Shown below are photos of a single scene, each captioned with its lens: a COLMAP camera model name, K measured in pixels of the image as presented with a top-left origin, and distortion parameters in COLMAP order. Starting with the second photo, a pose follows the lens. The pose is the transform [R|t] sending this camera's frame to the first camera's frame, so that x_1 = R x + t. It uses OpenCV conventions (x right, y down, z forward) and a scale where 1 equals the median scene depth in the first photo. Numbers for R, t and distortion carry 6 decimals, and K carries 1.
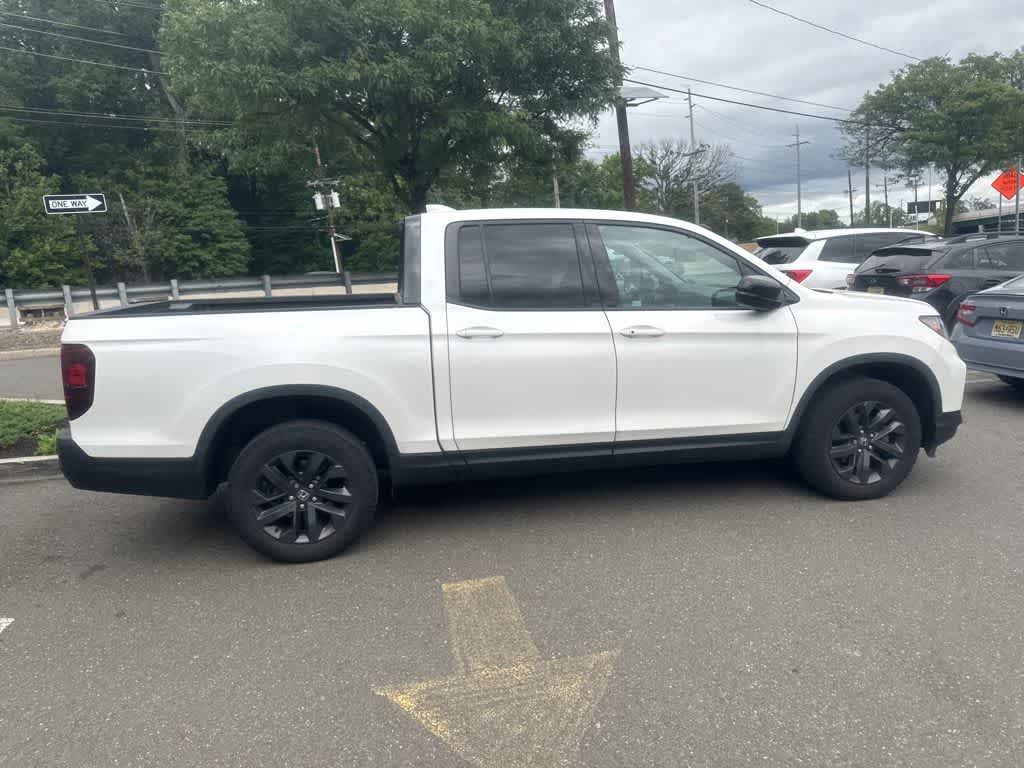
lens RADIAL K [[718.5, 0, 523.1], [0, 718.5, 382.3], [0, 0, 1]] dist [0.040695, -0.047168]
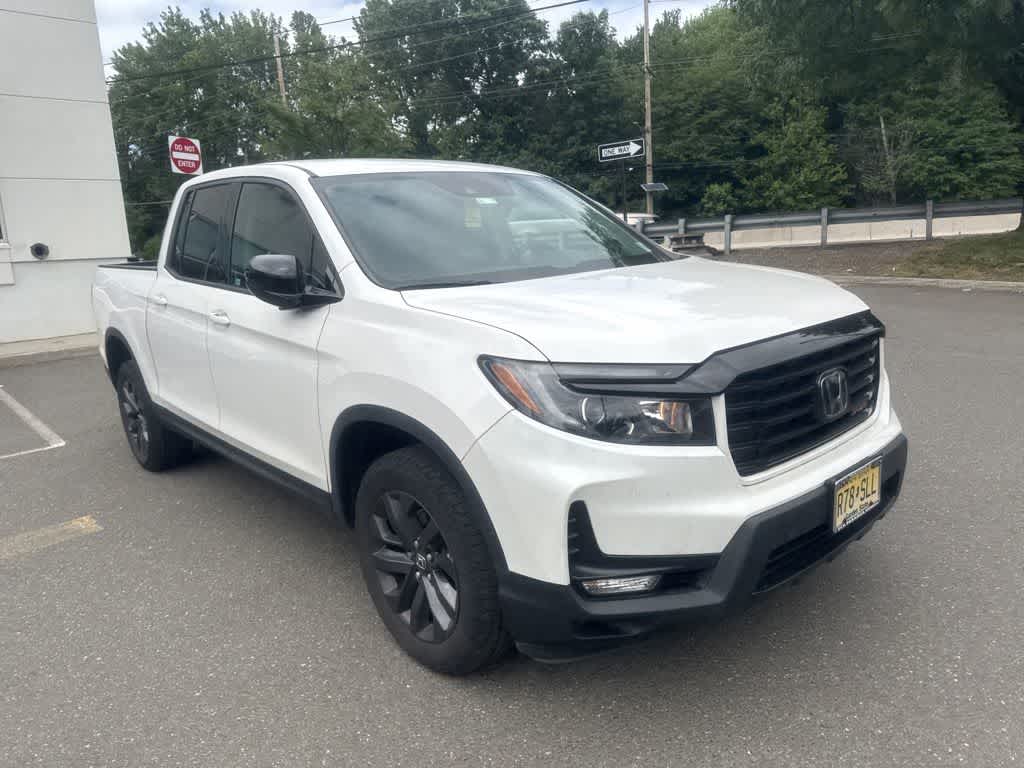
lens RADIAL K [[716.7, 0, 526.6], [0, 716.7, 388.7], [0, 0, 1]] dist [0.036377, -0.048249]
pose [[0.536580, 0.194809, -0.821055, 0.315012], [-0.102907, 0.980832, 0.165466, -0.049837], [0.837551, -0.004294, 0.546342, 0.253568]]
